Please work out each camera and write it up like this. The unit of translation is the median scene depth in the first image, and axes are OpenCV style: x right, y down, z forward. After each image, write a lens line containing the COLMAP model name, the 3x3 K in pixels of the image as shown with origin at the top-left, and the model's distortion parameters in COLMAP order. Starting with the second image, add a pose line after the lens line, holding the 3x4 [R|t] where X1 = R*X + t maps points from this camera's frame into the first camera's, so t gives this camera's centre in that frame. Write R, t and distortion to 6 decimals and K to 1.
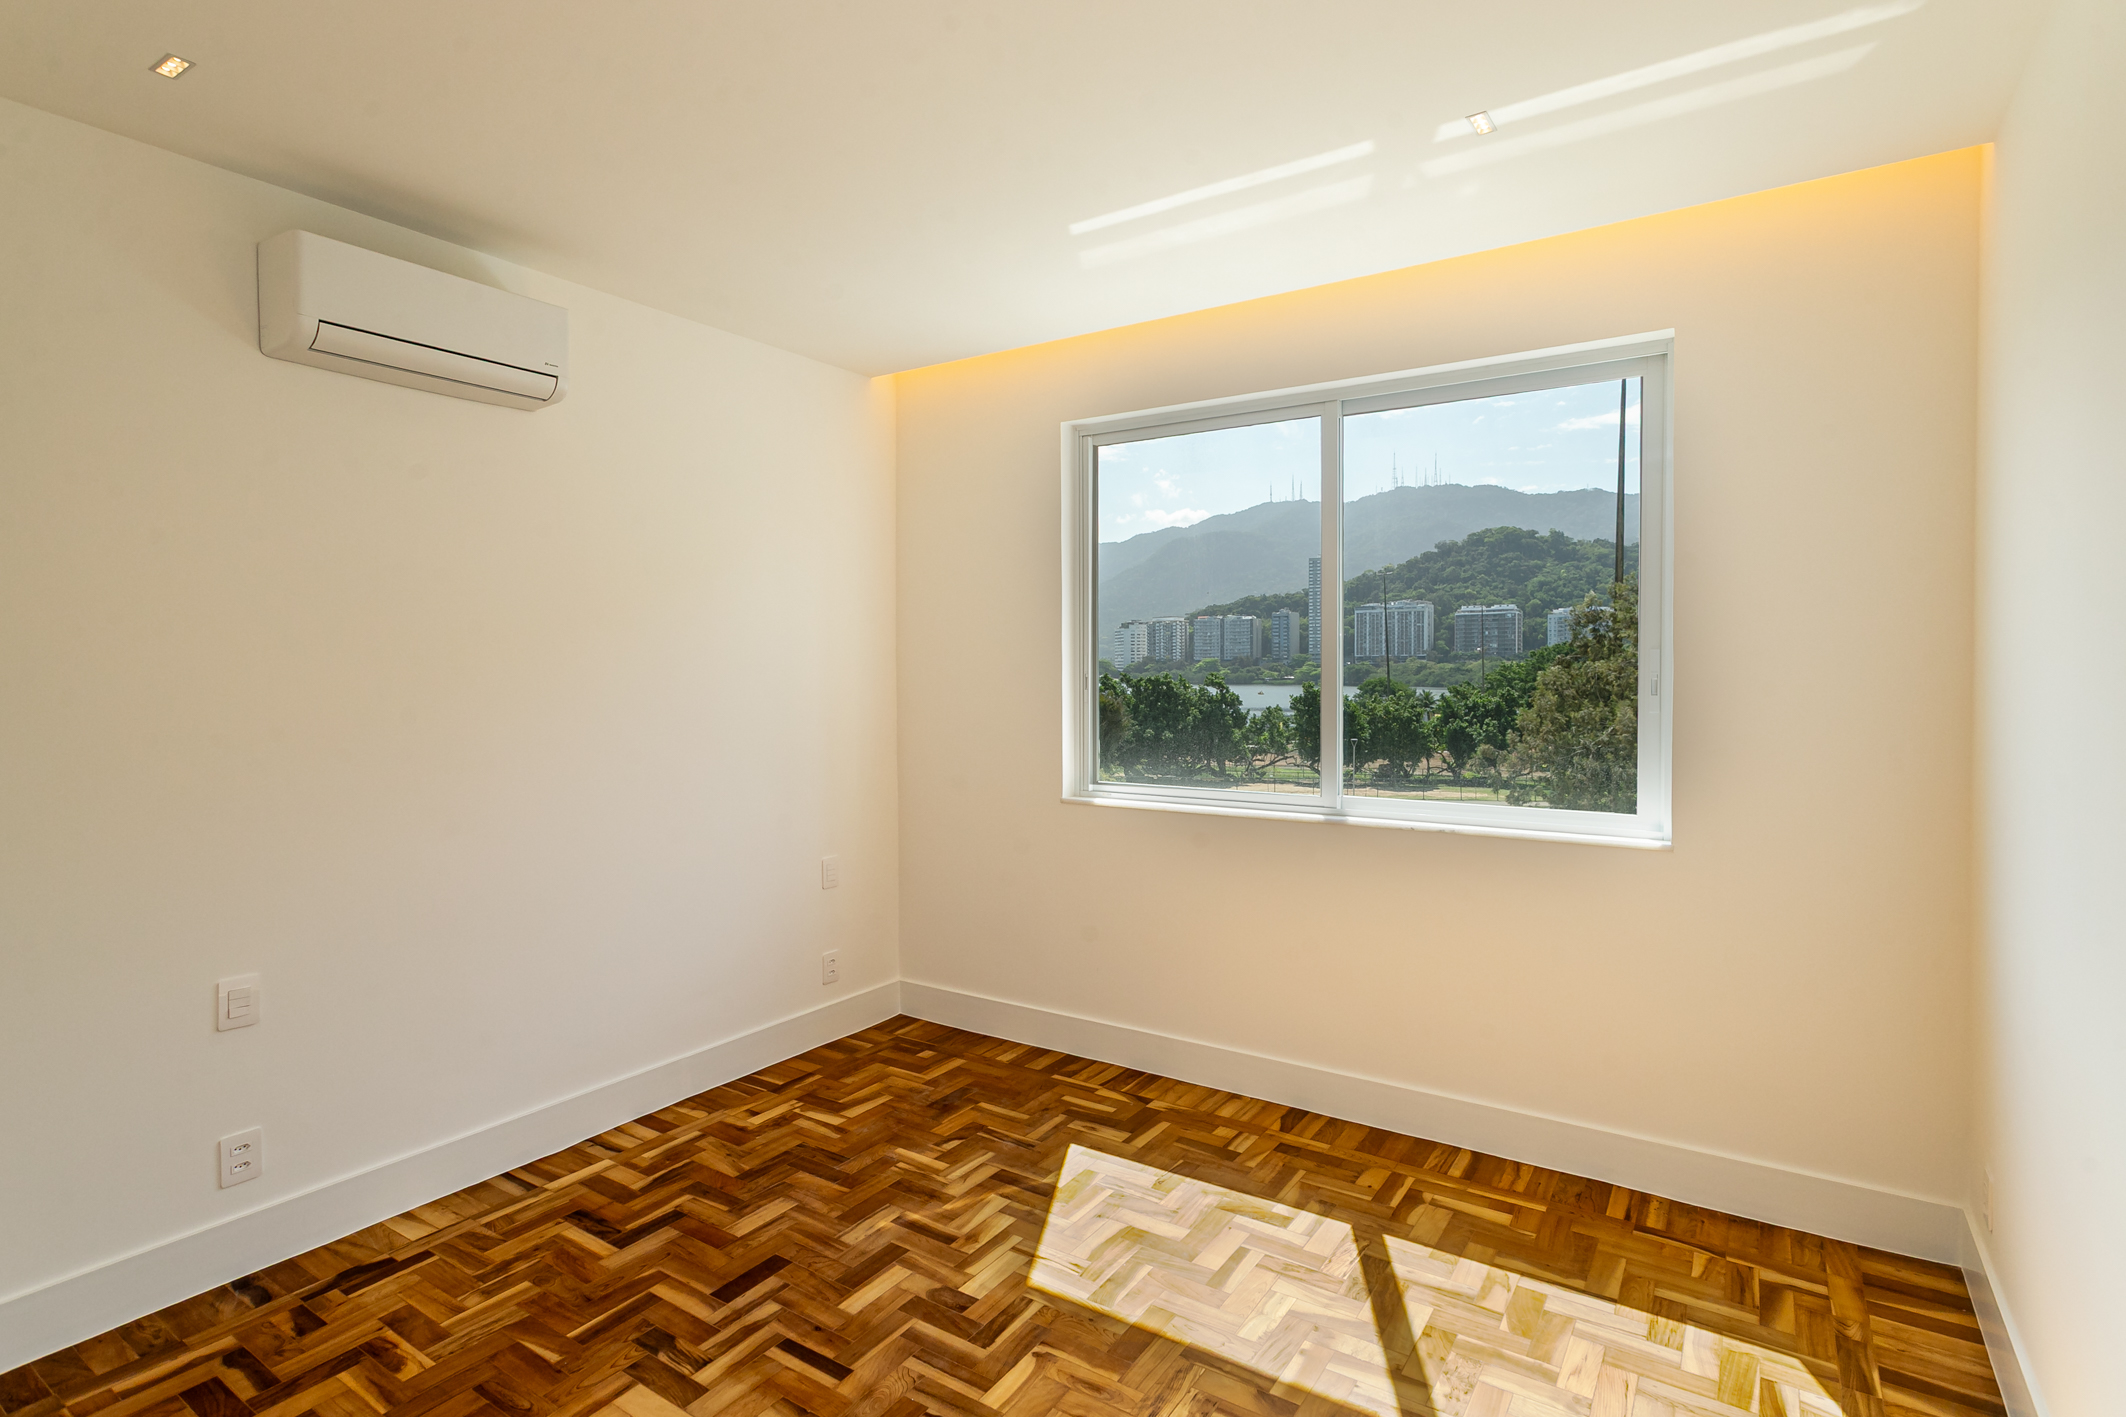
lens RADIAL K [[1003.0, 0, 1055.6], [0, 1003.0, 698.2], [0, 0, 1]] dist [0.001957, 0.000687]
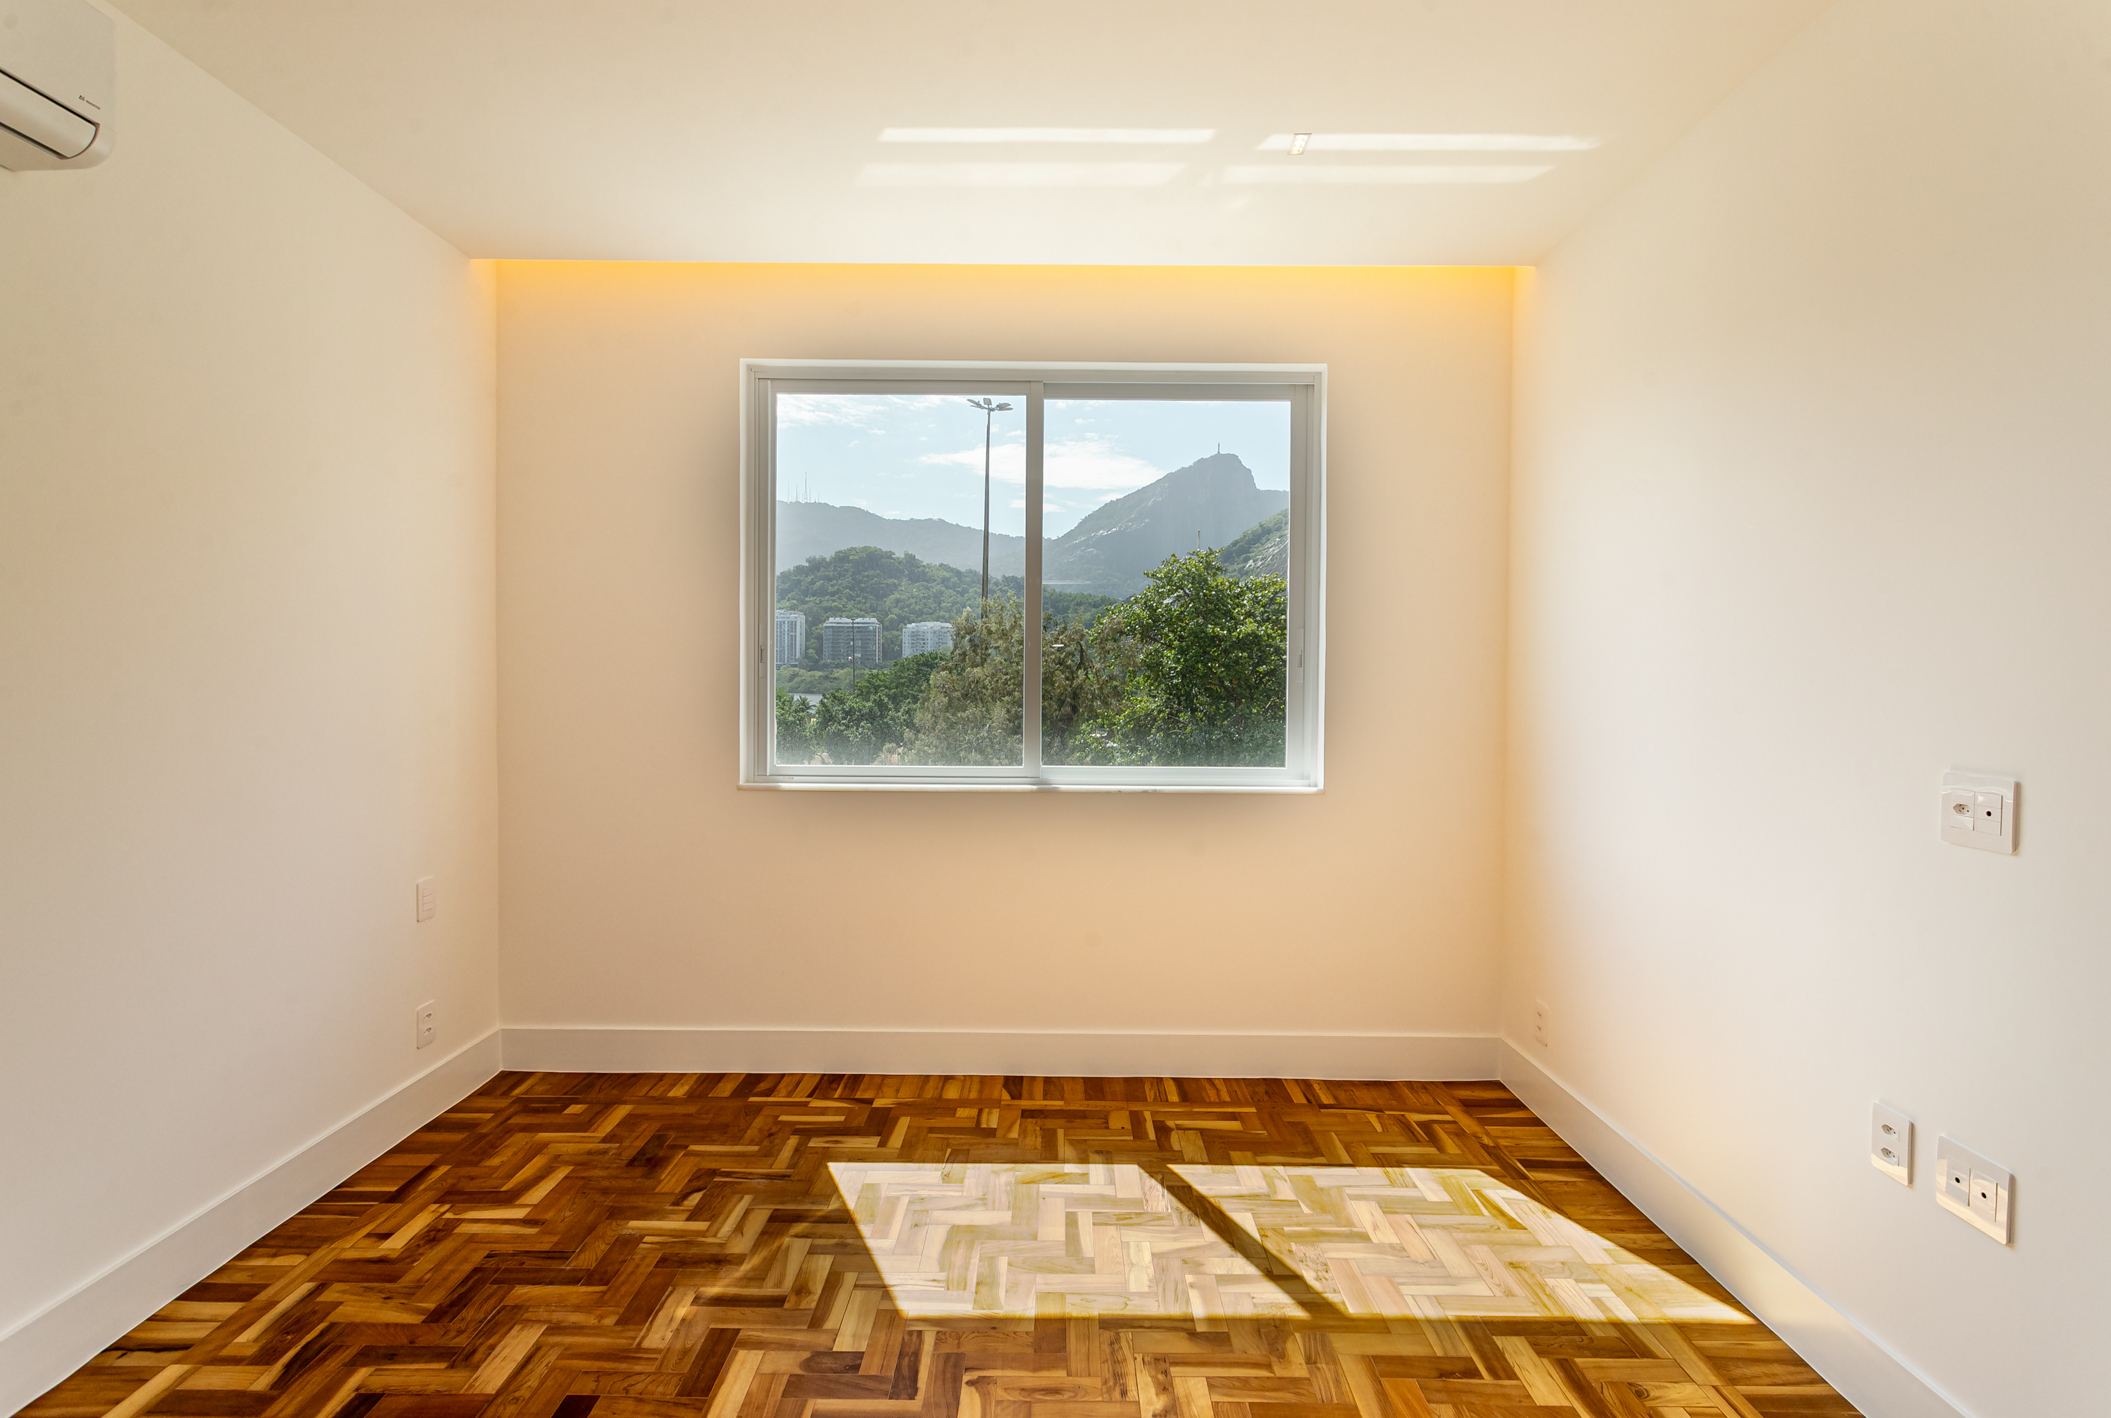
lens RADIAL K [[995.9, 0, 1008.3], [0, 995.9, 706.7], [0, 0, 1]] dist [0.001957, 0.000687]
pose [[0.846319, -0.007893, 0.532619, -0.347186], [0.006897, 0.999969, 0.003859, 0.038802], [-0.532632, 0.000407, 0.846347, 0.178055]]
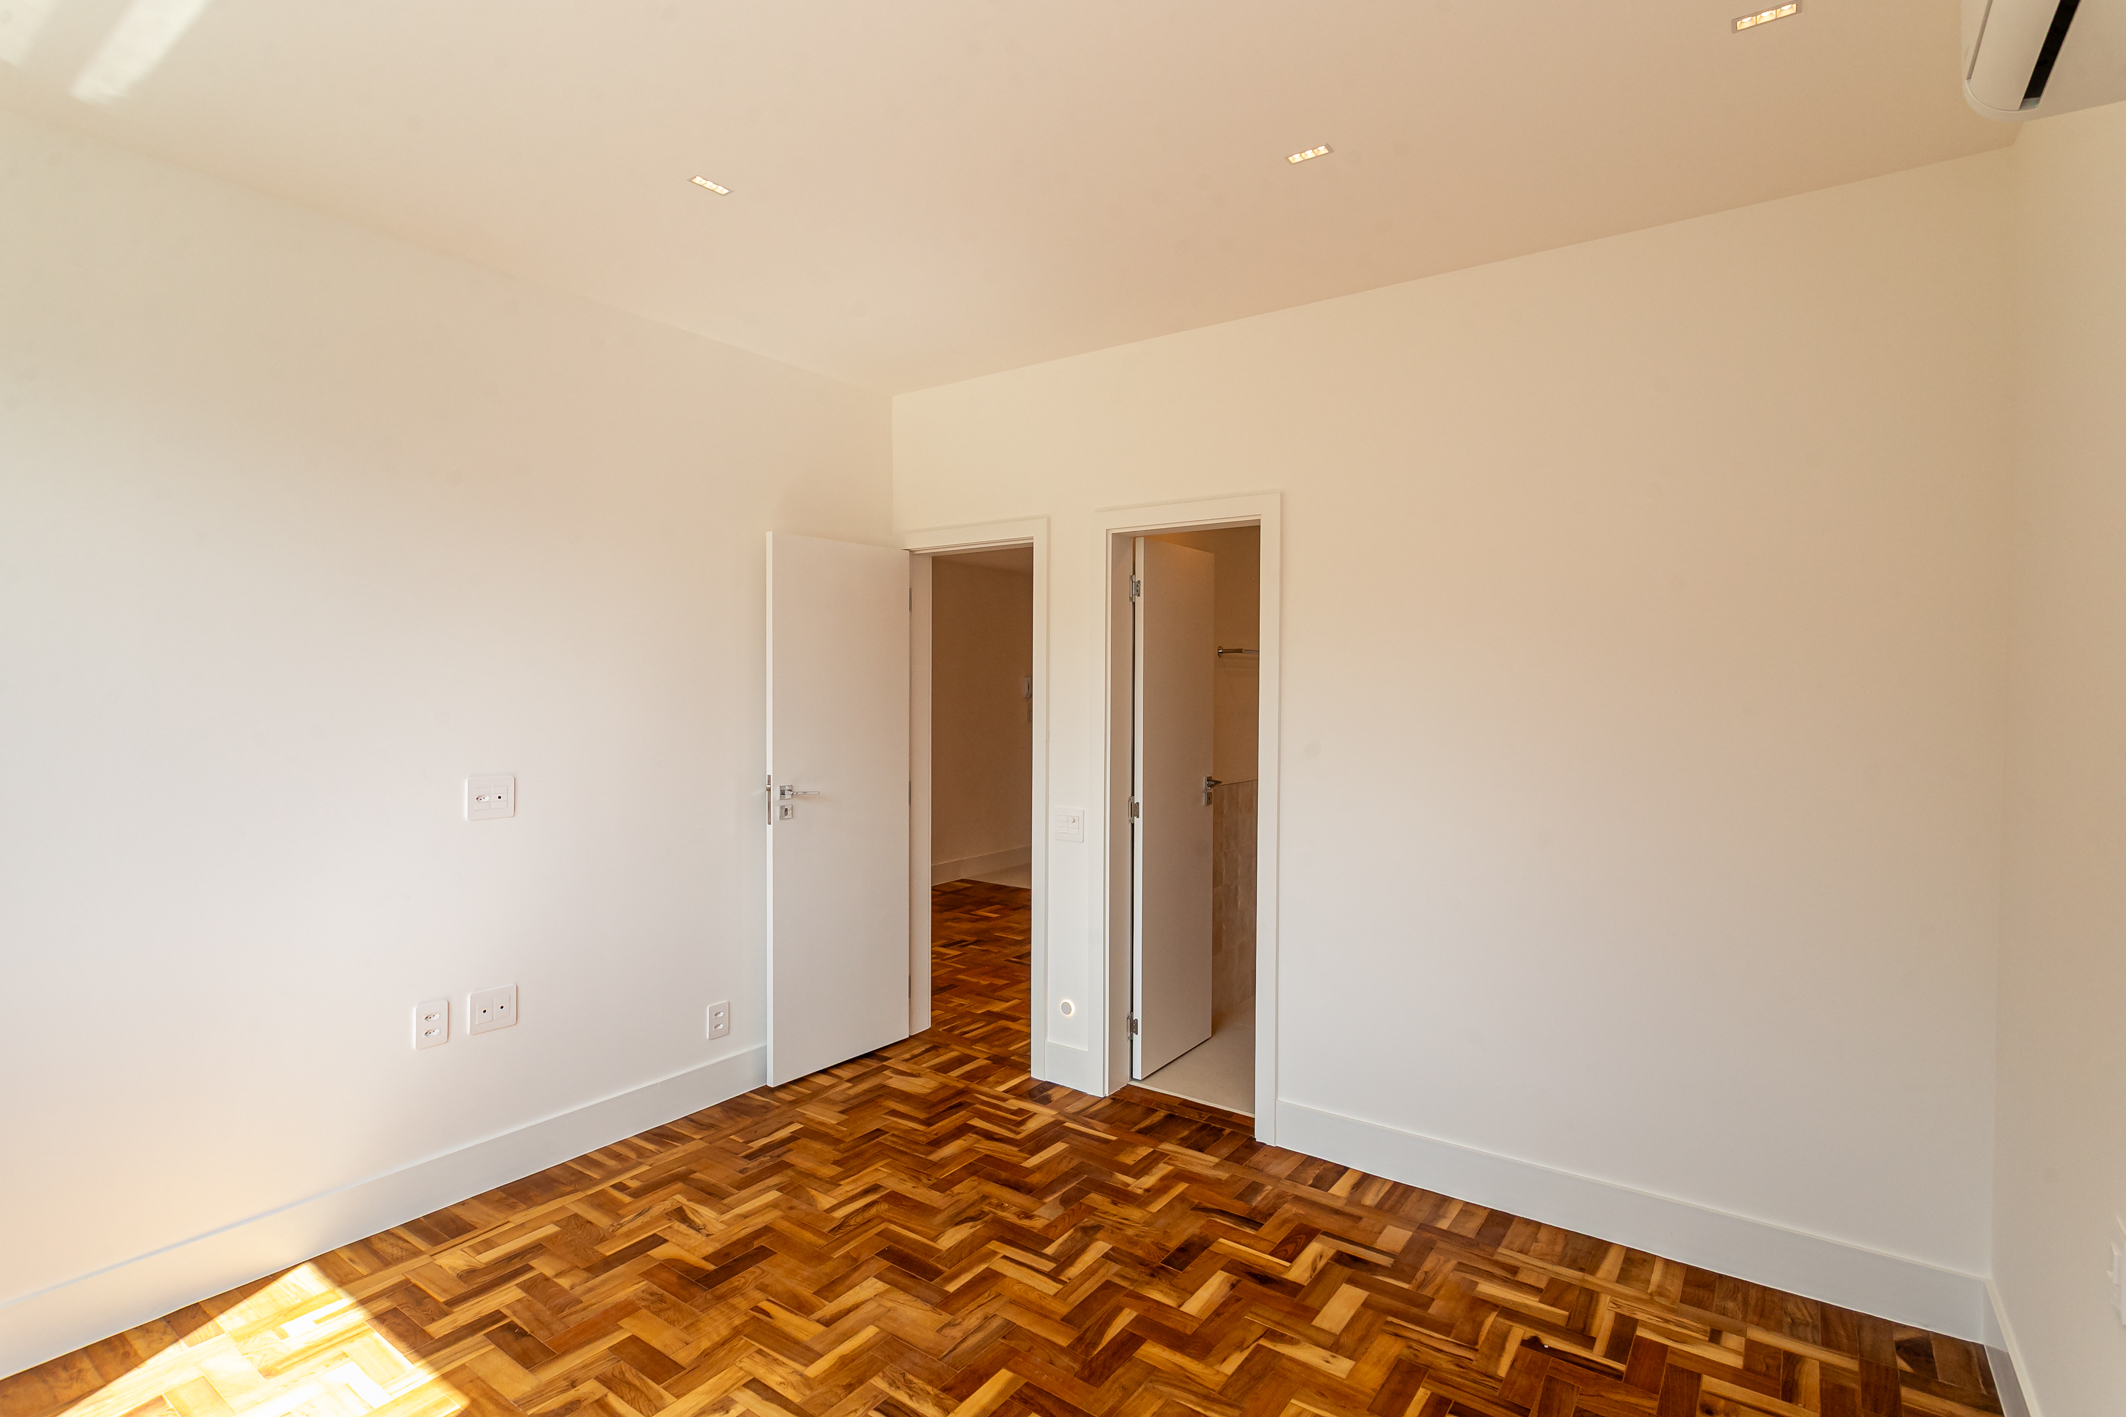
lens RADIAL K [[1003.0, 0, 1061.7], [0, 1003.0, 702.2], [0, 0, 1]] dist [0.001957, 0.000687]
pose [[-0.999577, -0.000721, 0.029082, -0.176259], [0.000548, 0.999048, 0.043612, -0.039220], [-0.029086, 0.043609, -0.998625, 1.419059]]
